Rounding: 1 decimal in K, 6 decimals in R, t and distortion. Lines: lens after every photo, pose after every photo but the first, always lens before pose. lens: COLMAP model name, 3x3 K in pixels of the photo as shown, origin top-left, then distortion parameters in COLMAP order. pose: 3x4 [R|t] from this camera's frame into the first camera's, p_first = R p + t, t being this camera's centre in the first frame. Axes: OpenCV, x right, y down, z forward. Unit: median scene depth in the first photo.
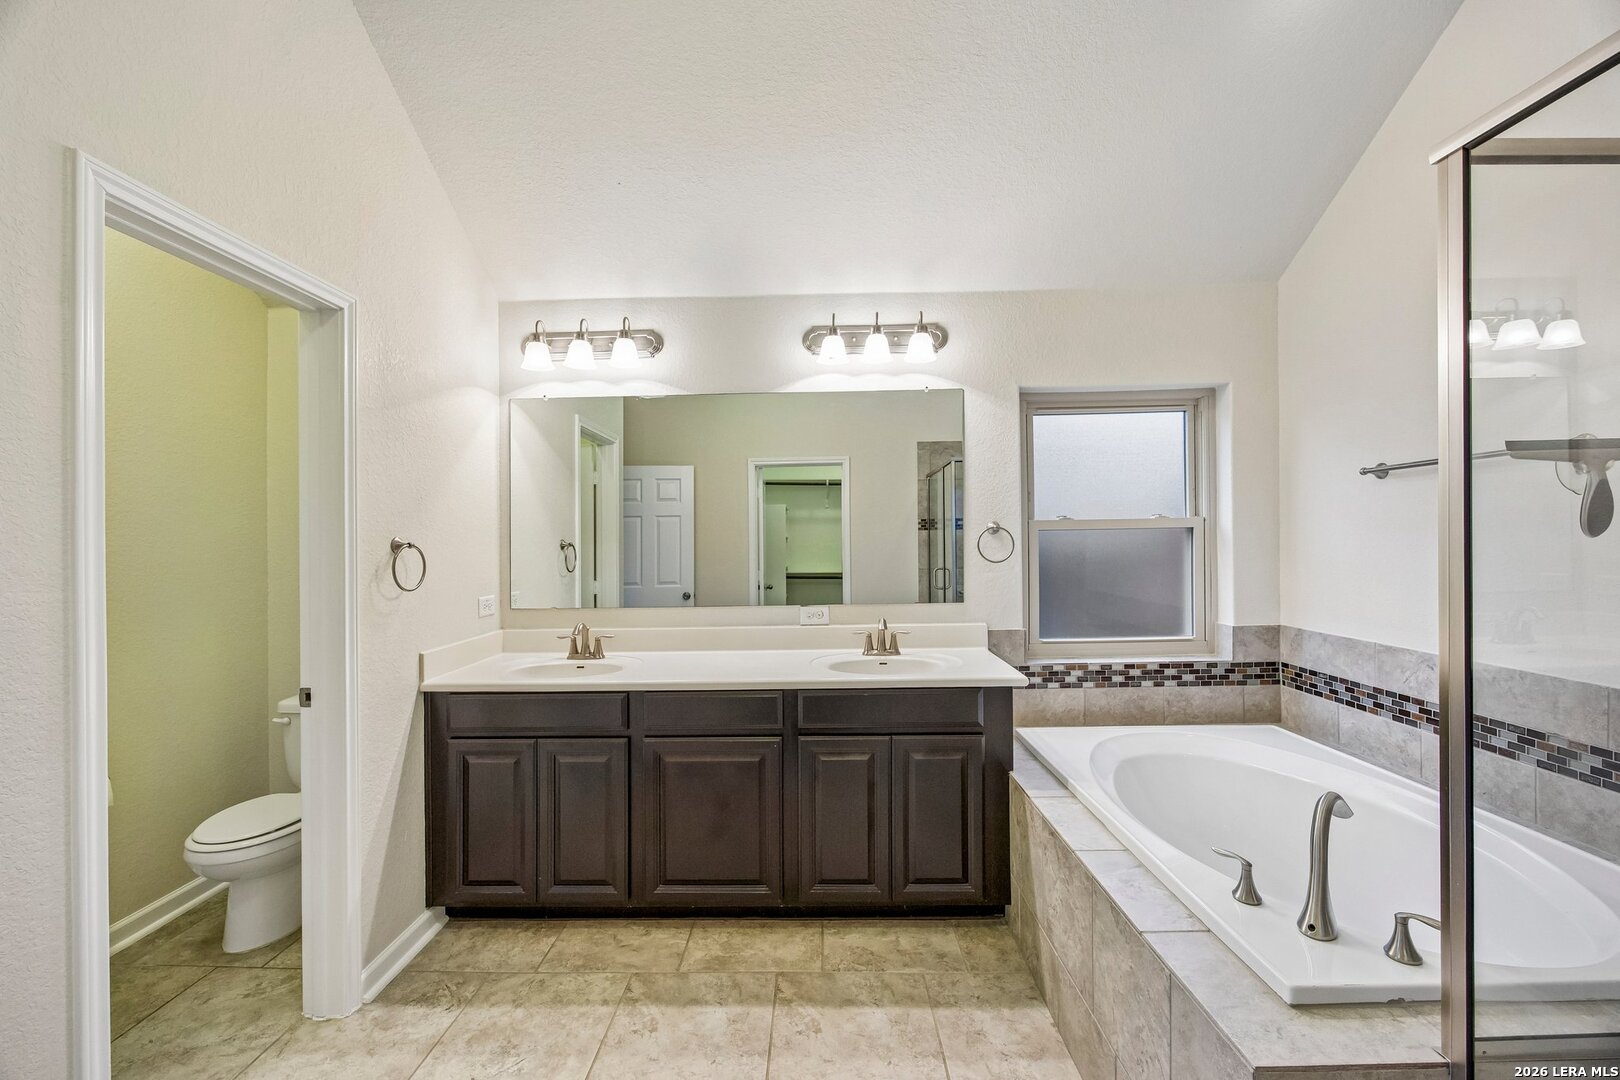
lens RADIAL K [[629.0, 0, 798.6], [0, 629.0, 539.5], [0, 0, 1]] dist [-0.003403, -0.002006]
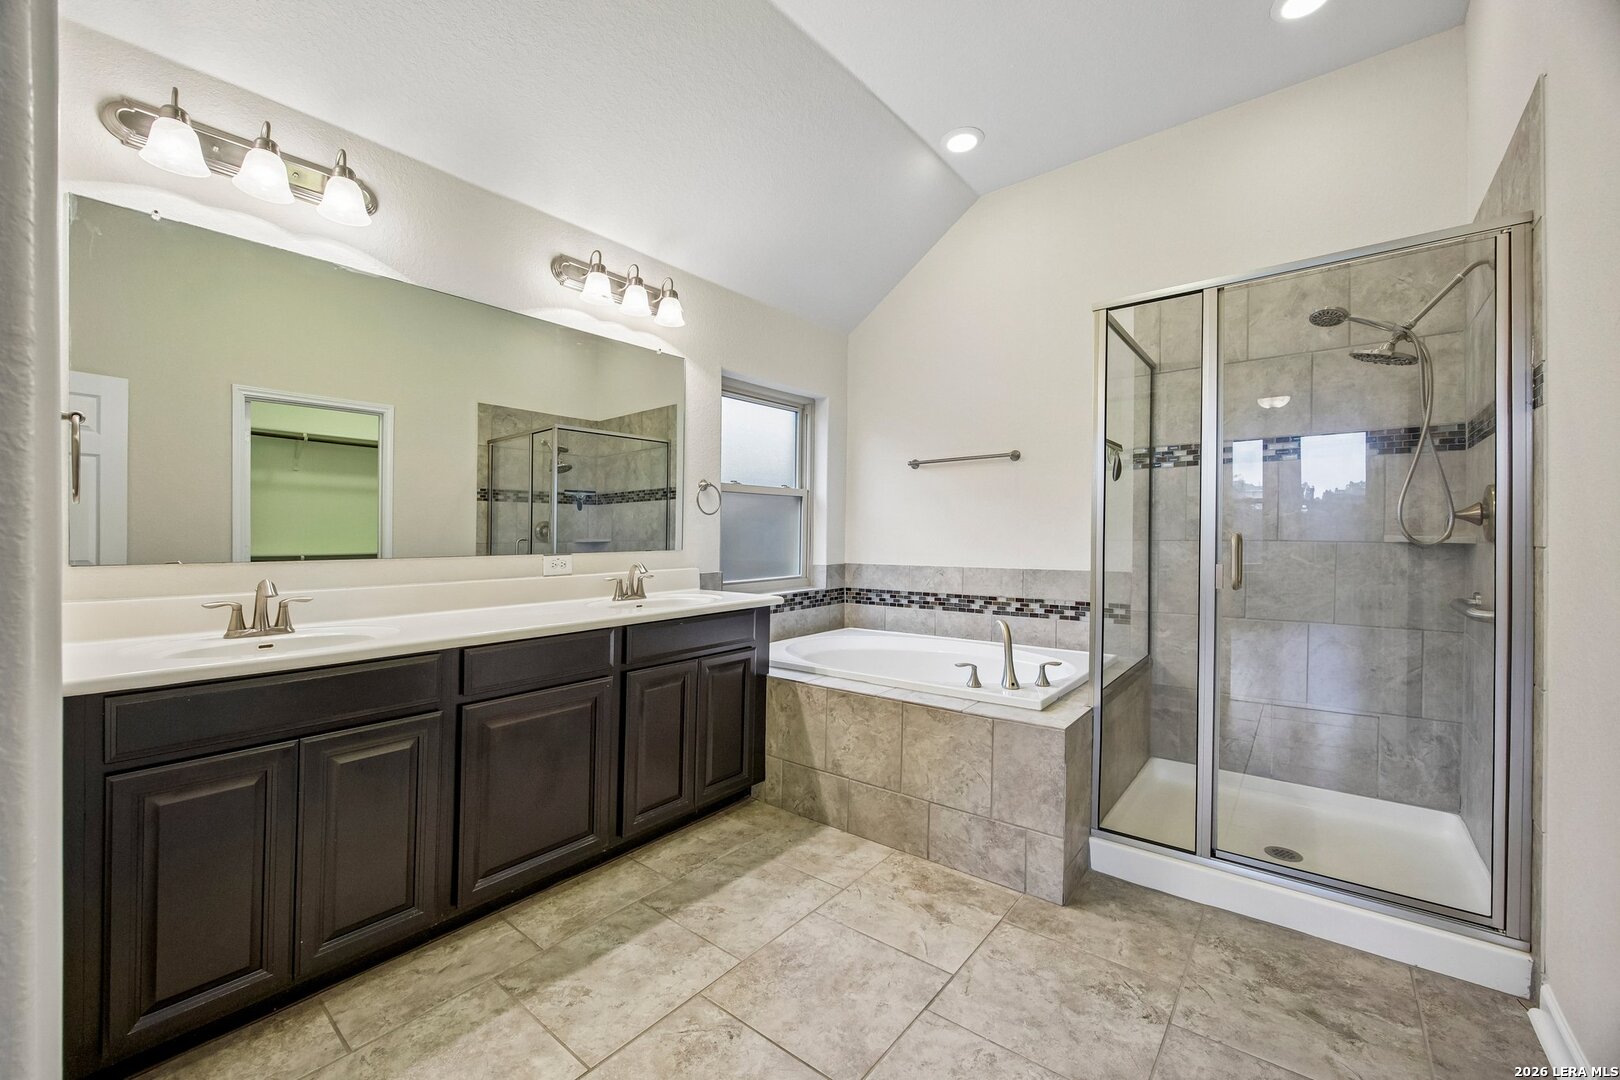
lens RADIAL K [[629.0, 0, 796.0], [0, 629.0, 552.9], [0, 0, 1]] dist [-0.003403, -0.002006]
pose [[0.631203, -0.009768, 0.775556, -0.561067], [-0.010608, 0.999718, 0.021225, 0.093181], [-0.775545, -0.021624, 0.630921, 0.155809]]
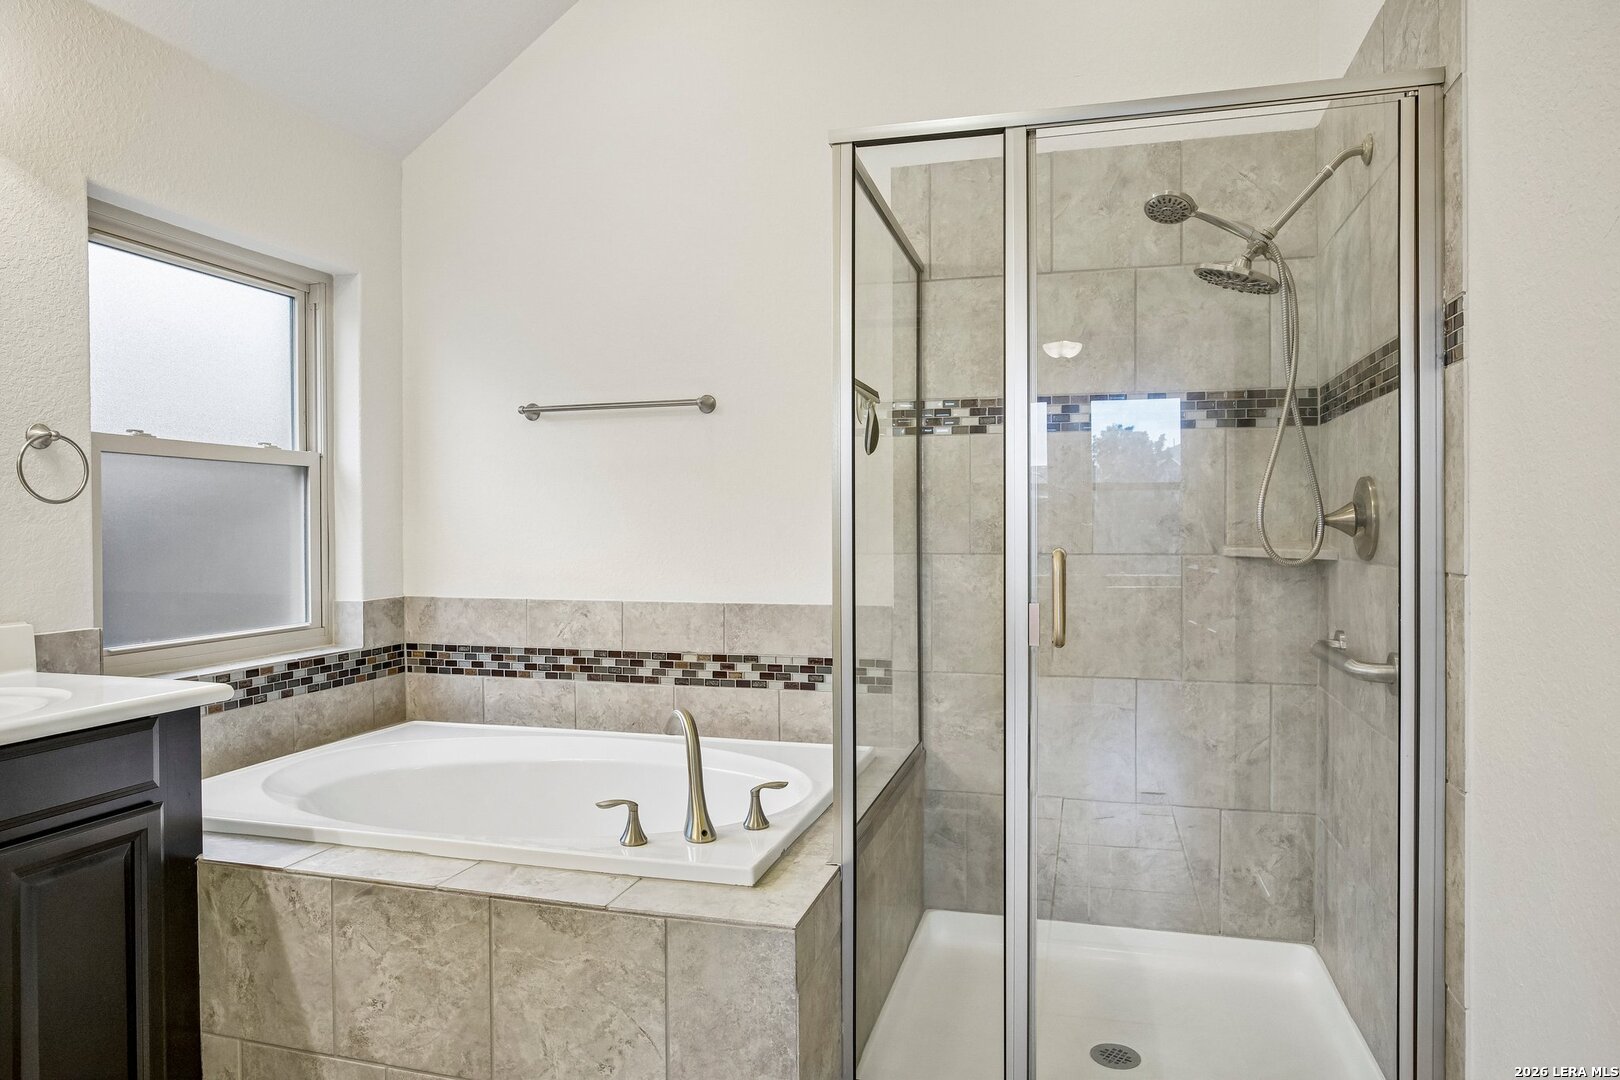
lens RADIAL K [[989.0, 0, 816.0], [0, 989.0, 575.7], [0, 0, 1]] dist [-0.046149, -0.005699]
pose [[0.249621, -0.032190, 0.967808, -0.345563], [-0.005754, 0.999380, 0.034724, 0.073685], [-0.968327, -0.014237, 0.249281, 0.219185]]
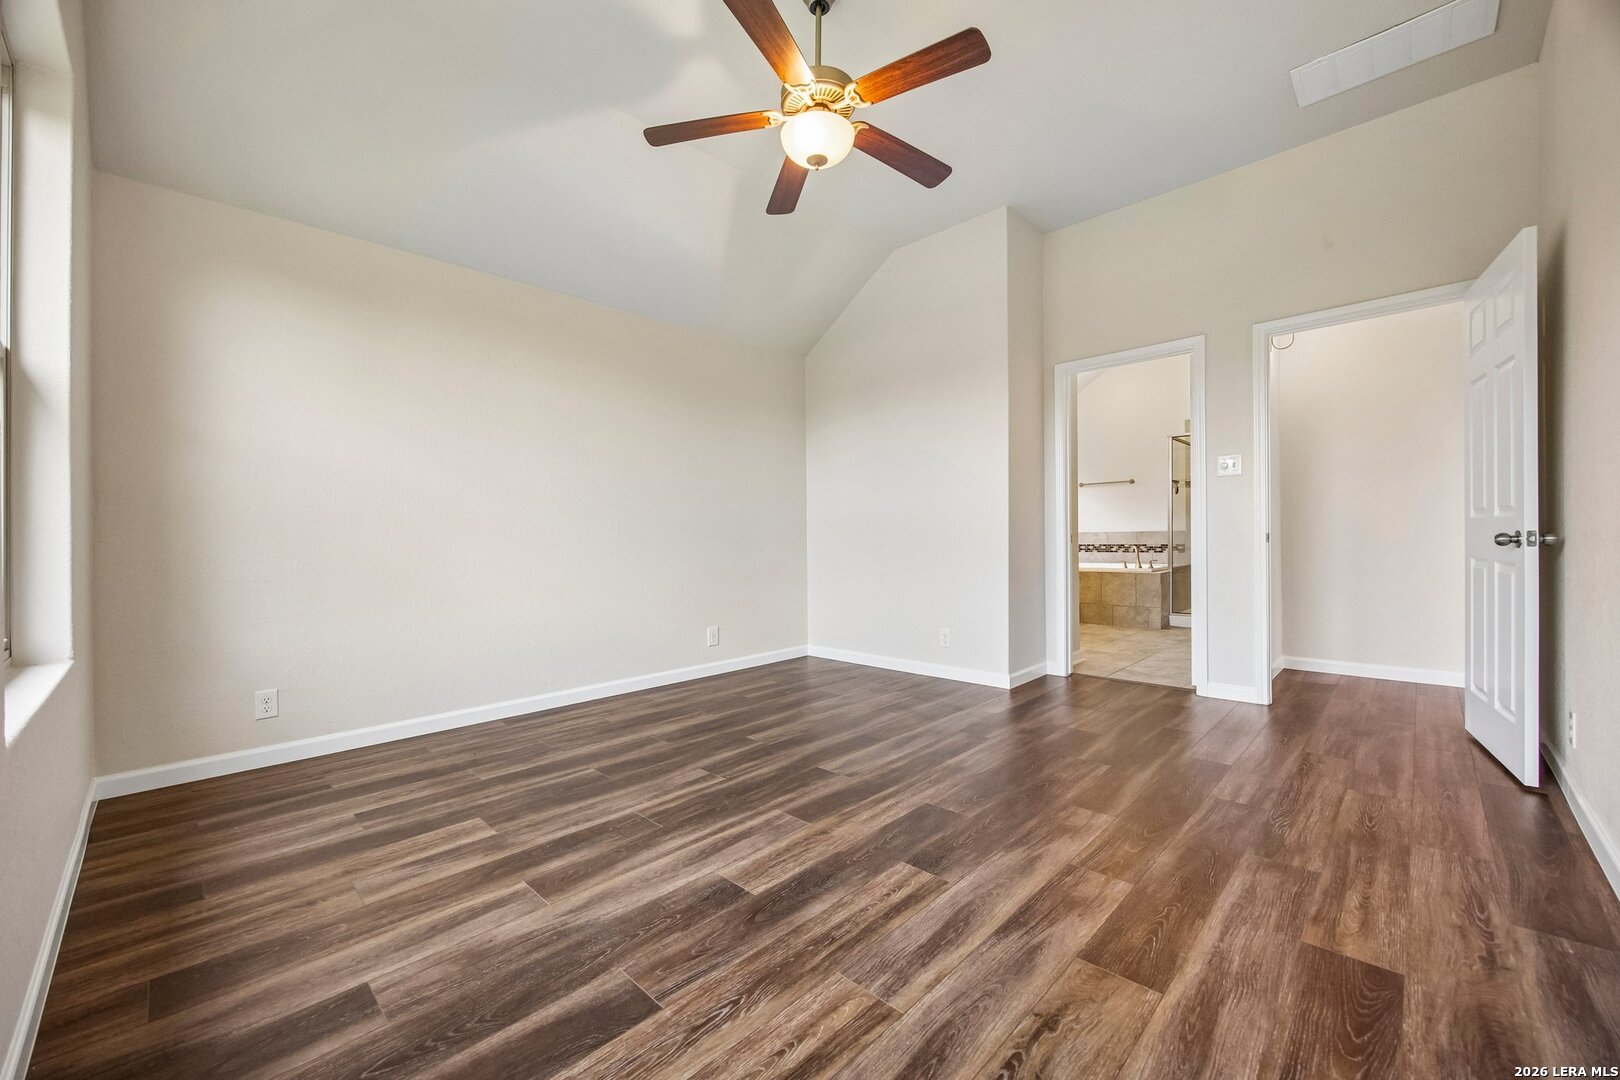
lens RADIAL K [[629.0, 0, 816.3], [0, 629.0, 535.6], [0, 0, 1]] dist [-0.003403, -0.002006]
pose [[0.678388, 0.006434, 0.734676, -2.624151], [-0.010196, 0.999948, 0.000657, 0.187315], [-0.734633, -0.007936, 0.678418, -0.328716]]
